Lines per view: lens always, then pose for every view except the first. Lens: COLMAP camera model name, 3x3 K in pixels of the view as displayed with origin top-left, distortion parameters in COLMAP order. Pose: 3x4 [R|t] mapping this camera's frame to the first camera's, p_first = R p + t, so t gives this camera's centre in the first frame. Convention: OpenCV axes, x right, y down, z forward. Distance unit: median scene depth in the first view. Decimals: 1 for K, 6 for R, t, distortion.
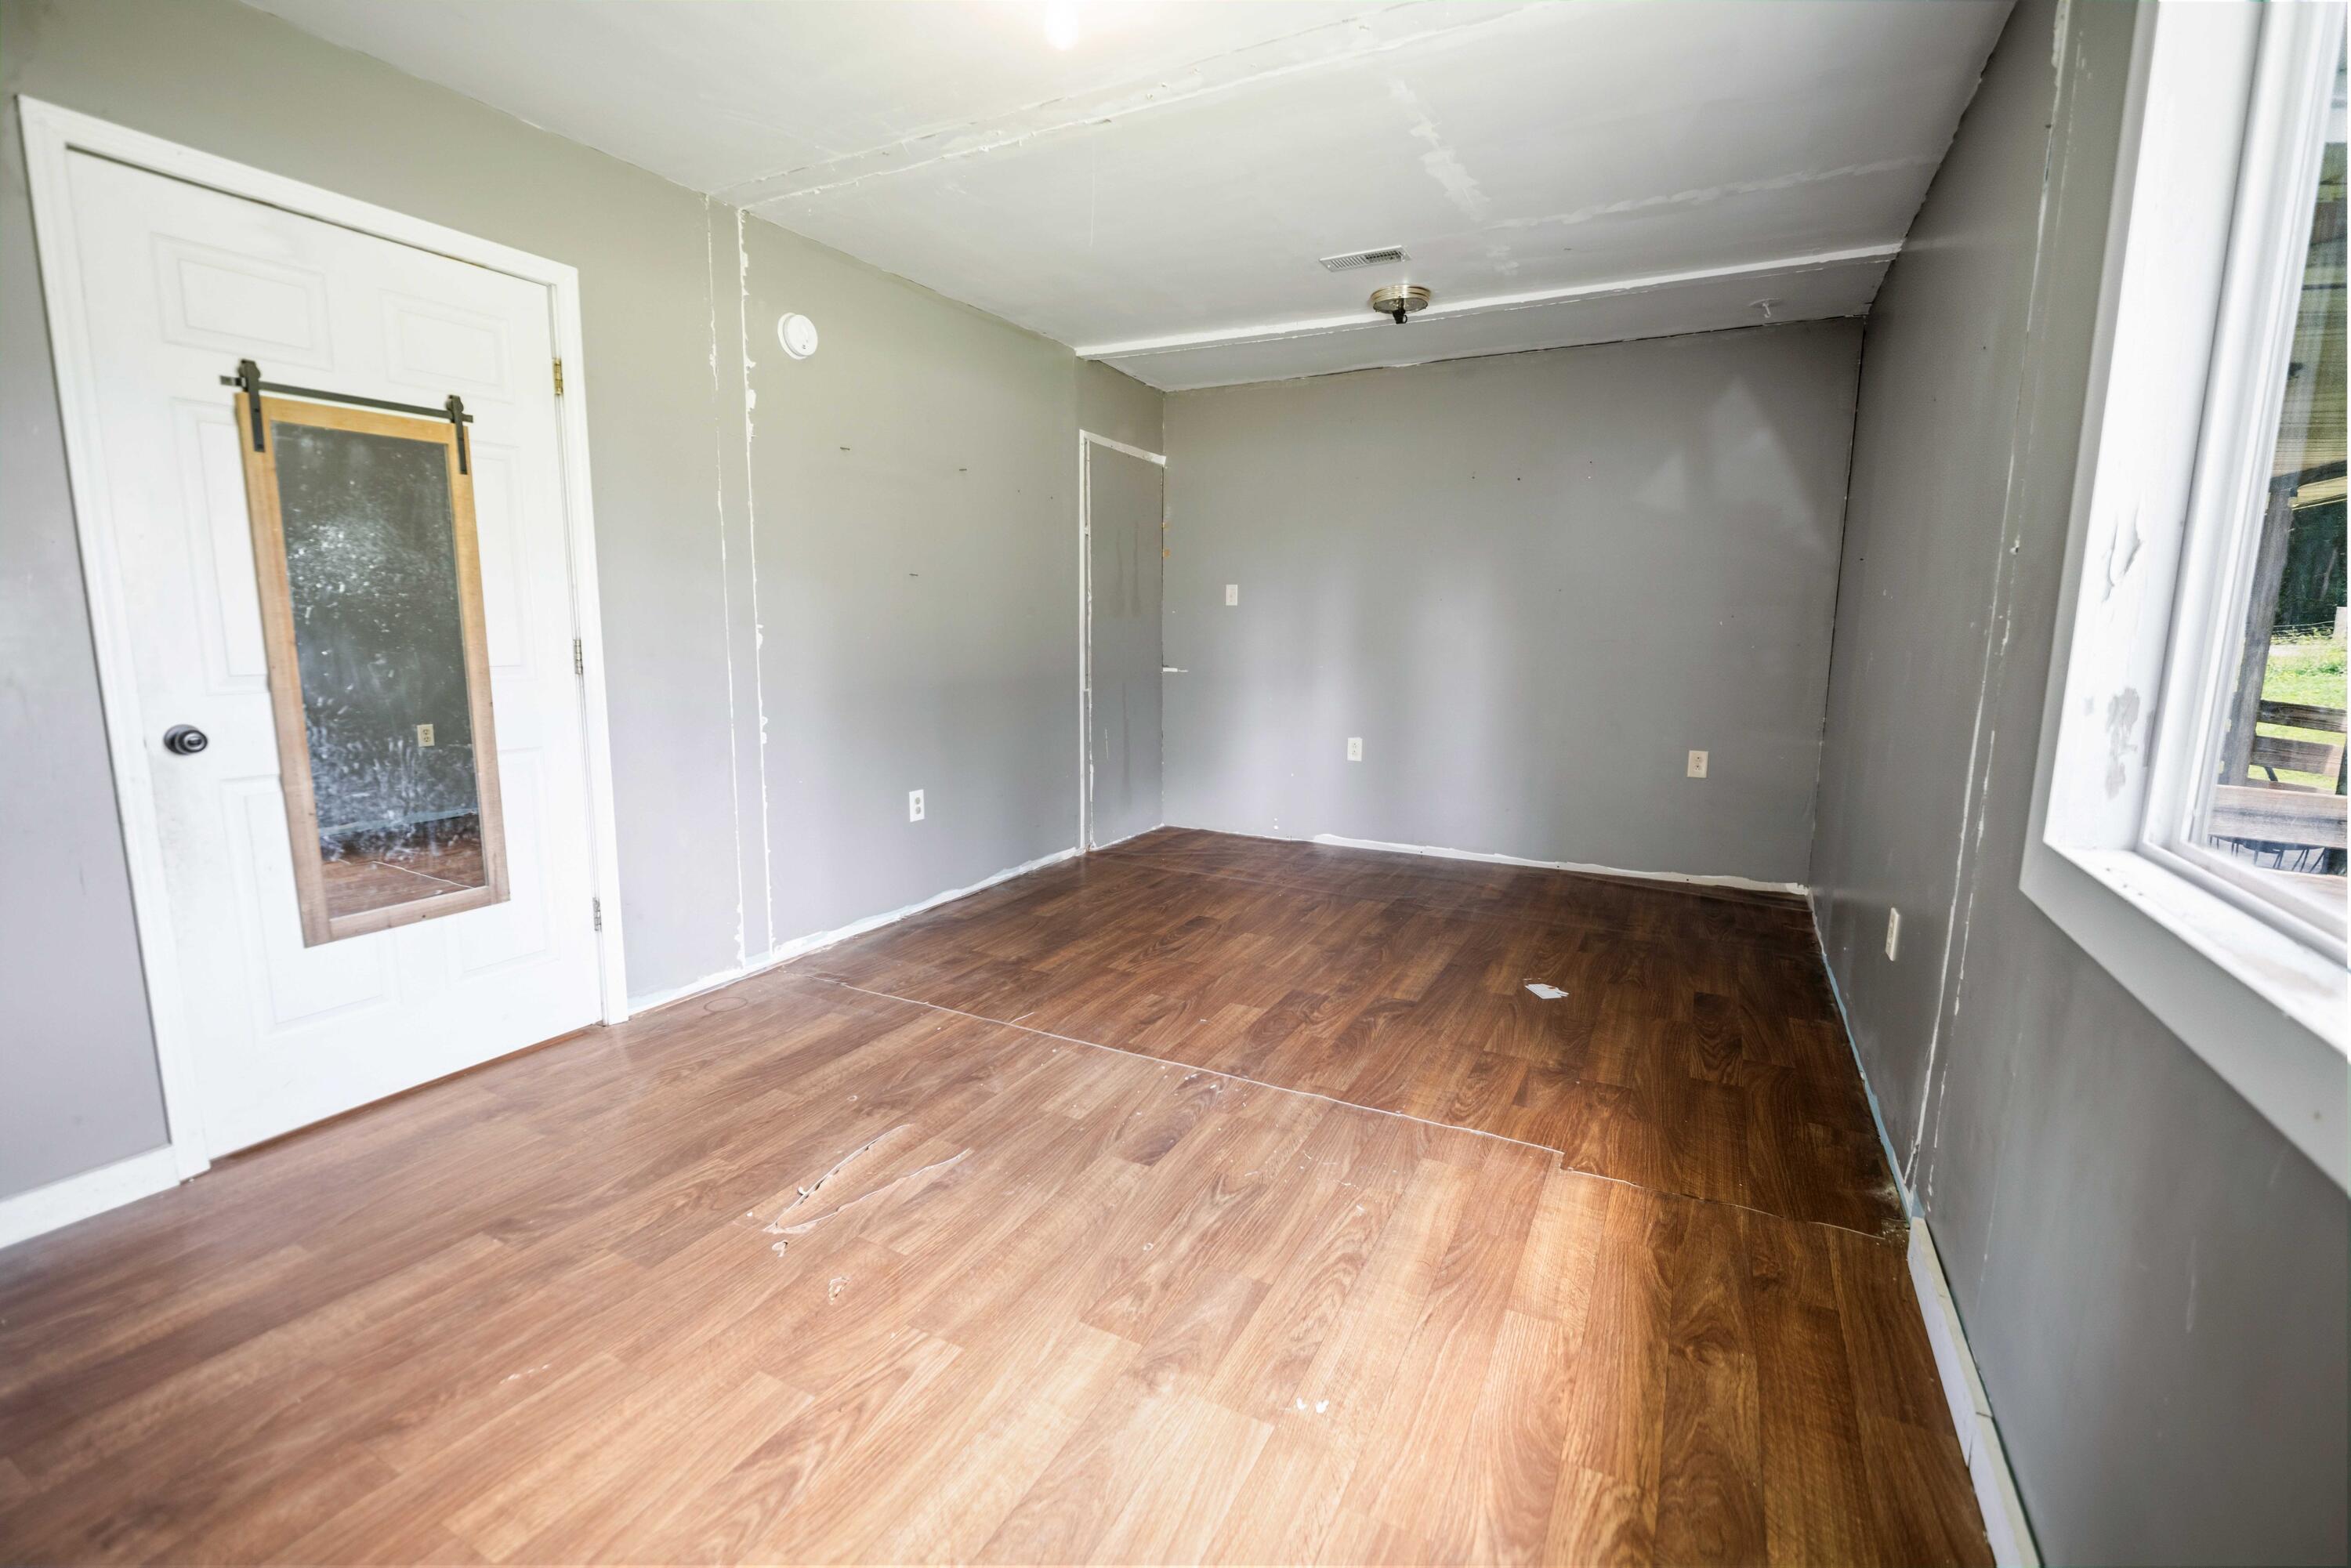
lens RADIAL K [[1028.9, 0, 1171.9], [0, 1028.9, 766.4], [0, 0, 1]] dist [0.002152, -0.007084]
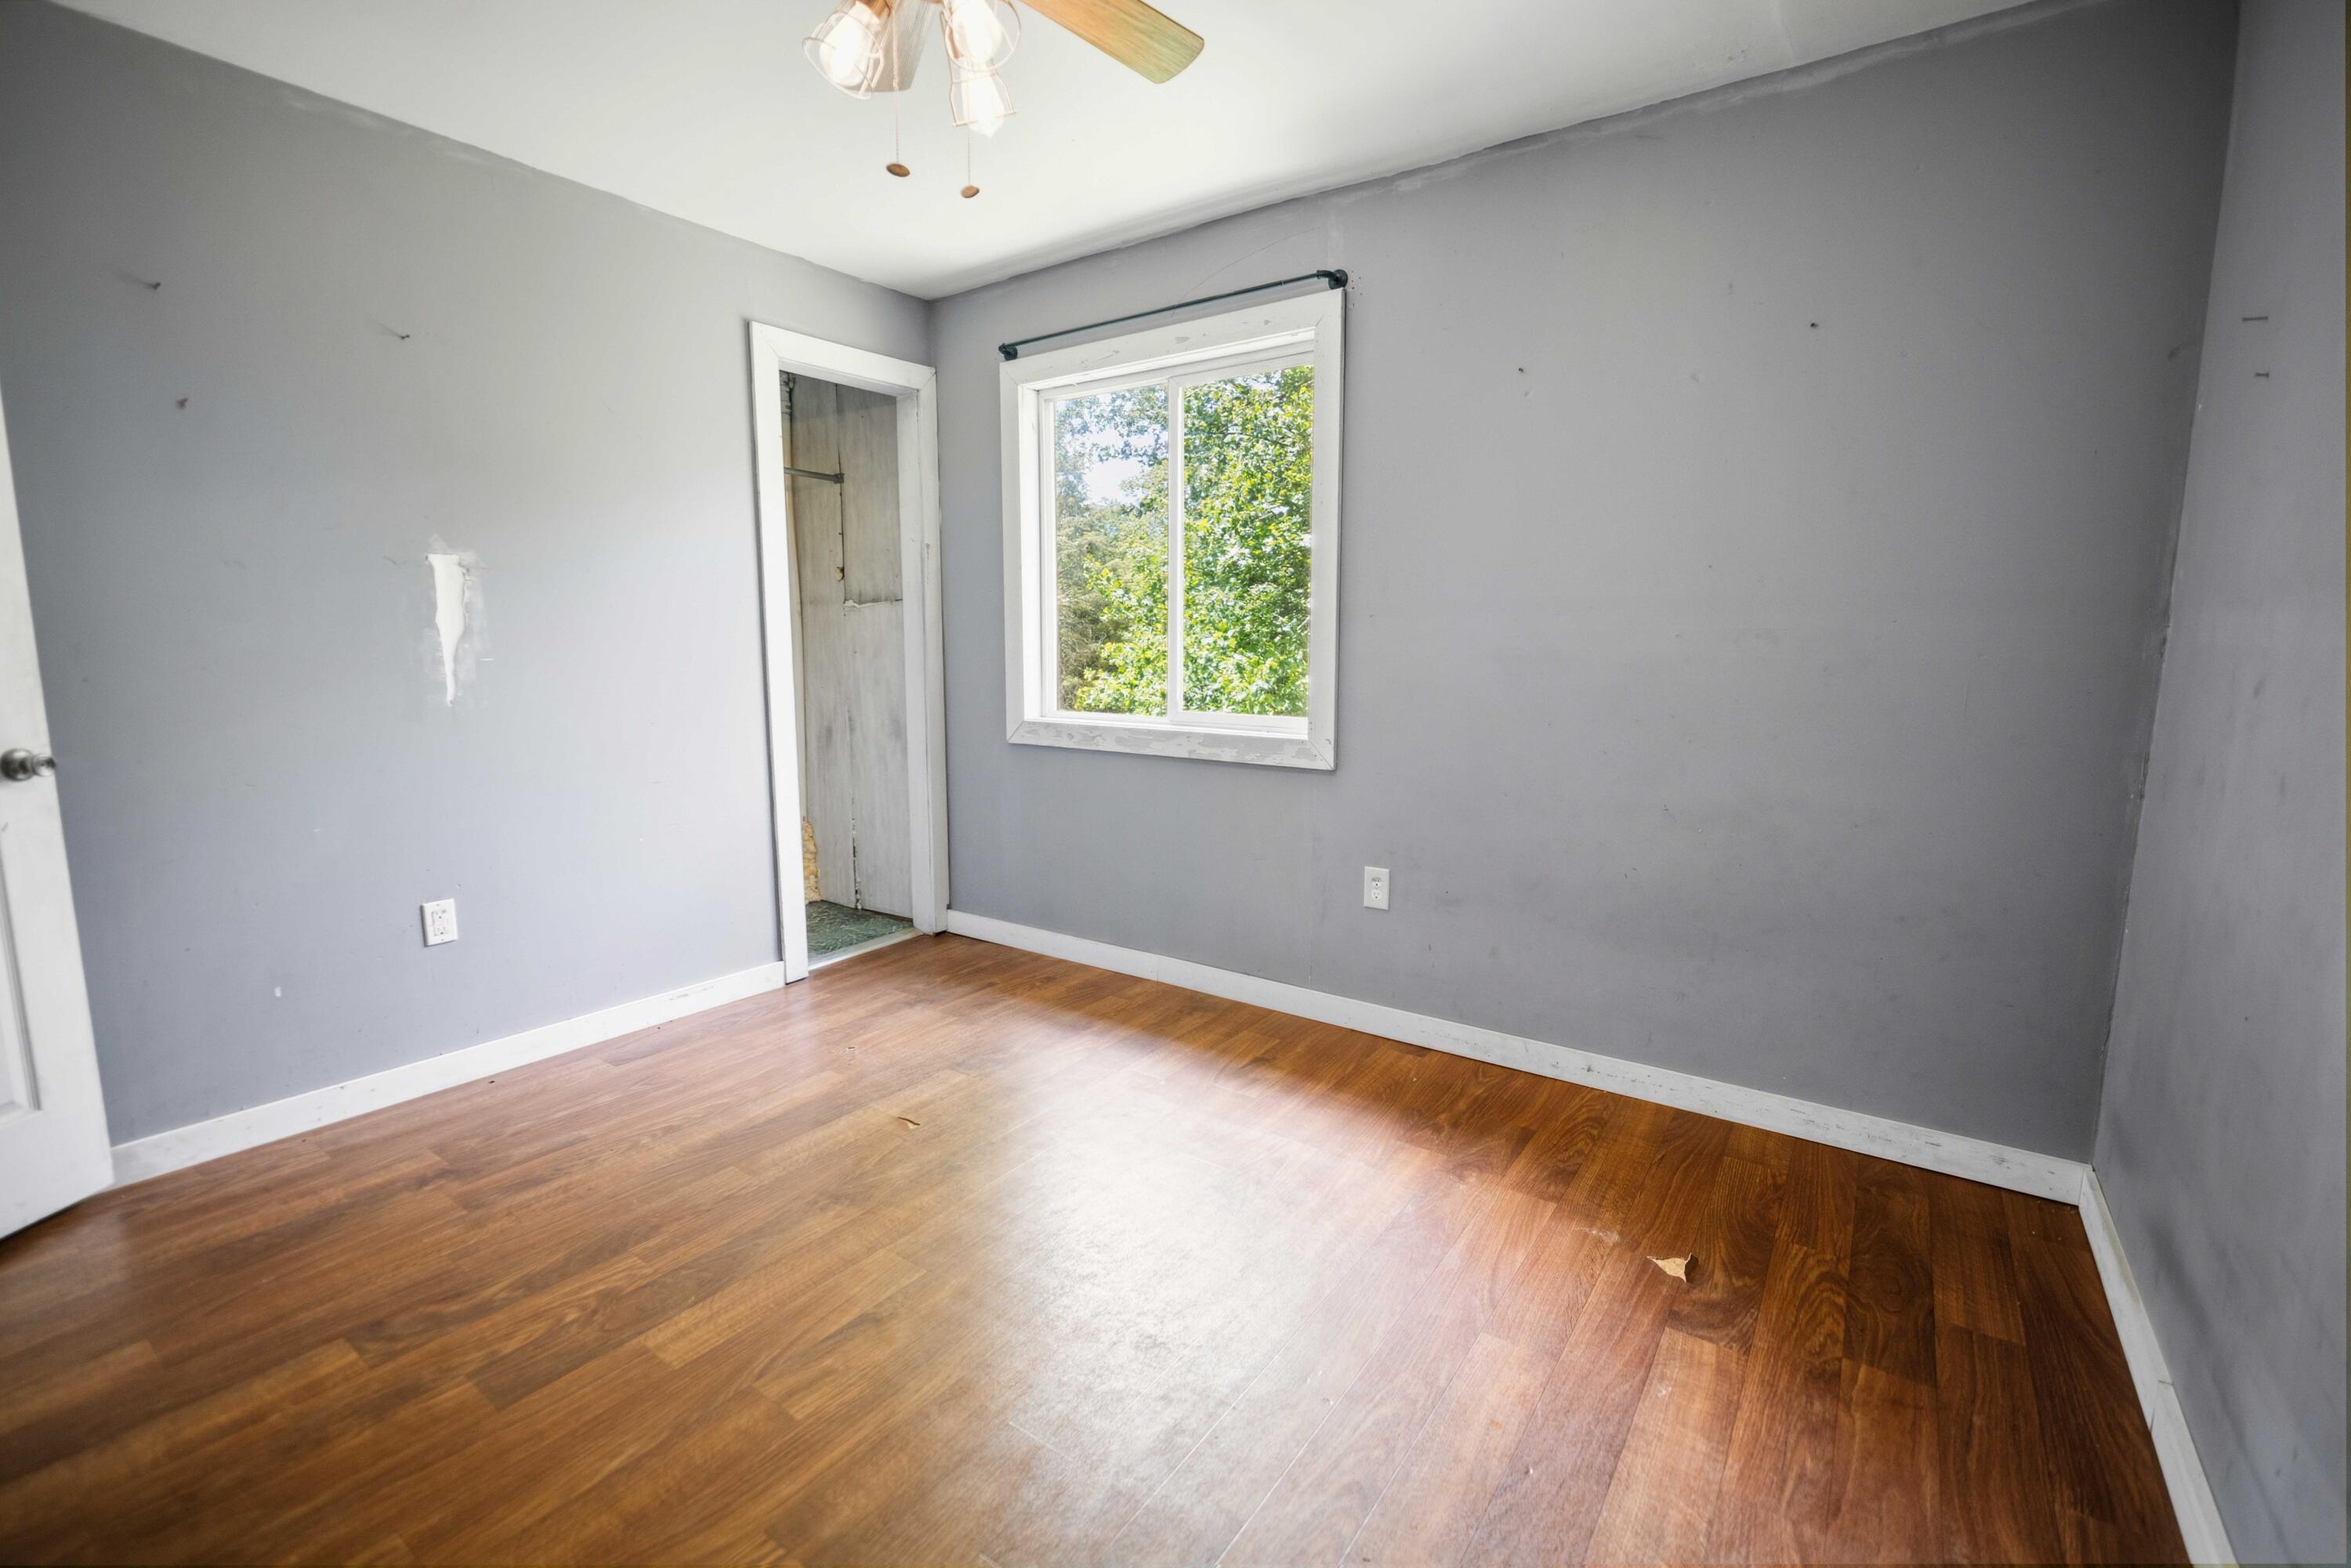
lens RADIAL K [[1024.9, 0, 1175.5], [0, 1024.9, 784.0], [0, 0, 1]] dist [0.000010, -0.007418]
pose [[-0.991528, -0.034624, 0.125195, -0.254972], [0.001410, 0.960895, 0.276909, -0.201051], [-0.129887, 0.274740, -0.952705, 1.428339]]
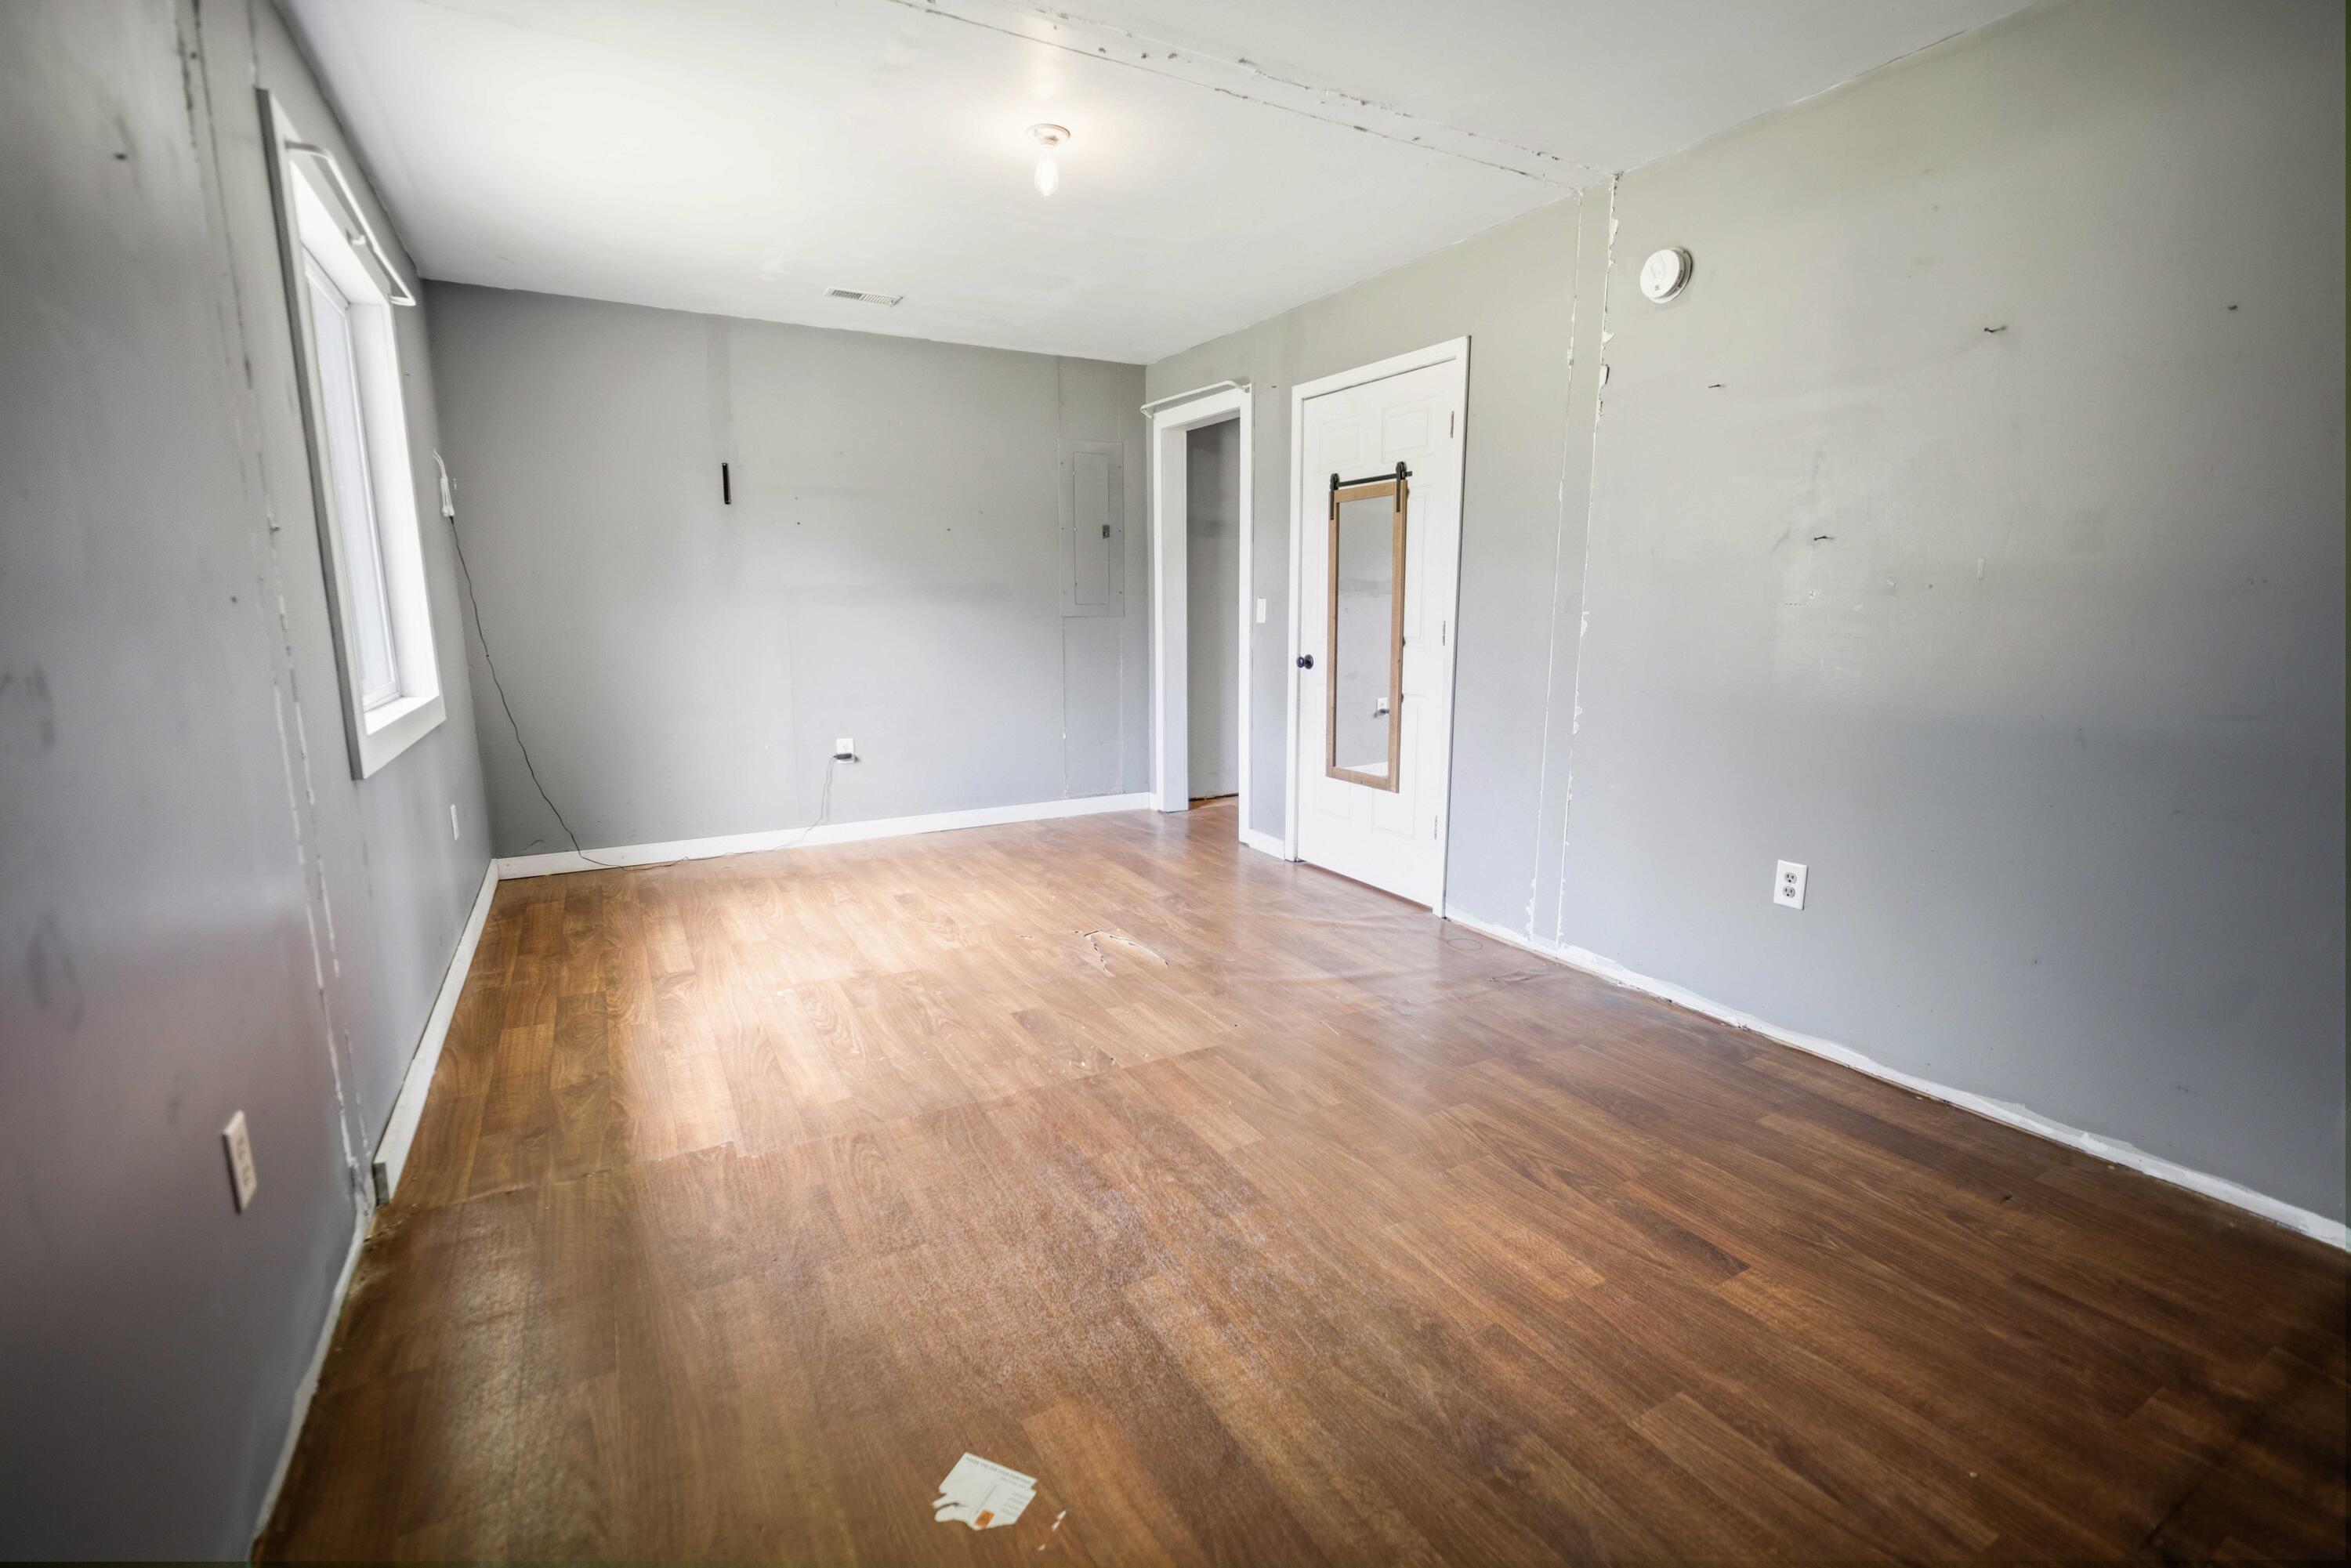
lens RADIAL K [[1018.0, 0, 1181.7], [0, 1018.0, 780.9], [0, 0, 1]] dist [-0.009413, -0.000745]
pose [[-0.538952, 0.136699, -0.831170, 0.668353], [-0.124057, 0.963102, 0.238839, -0.178756], [0.833151, 0.231835, -0.502107, 1.297075]]
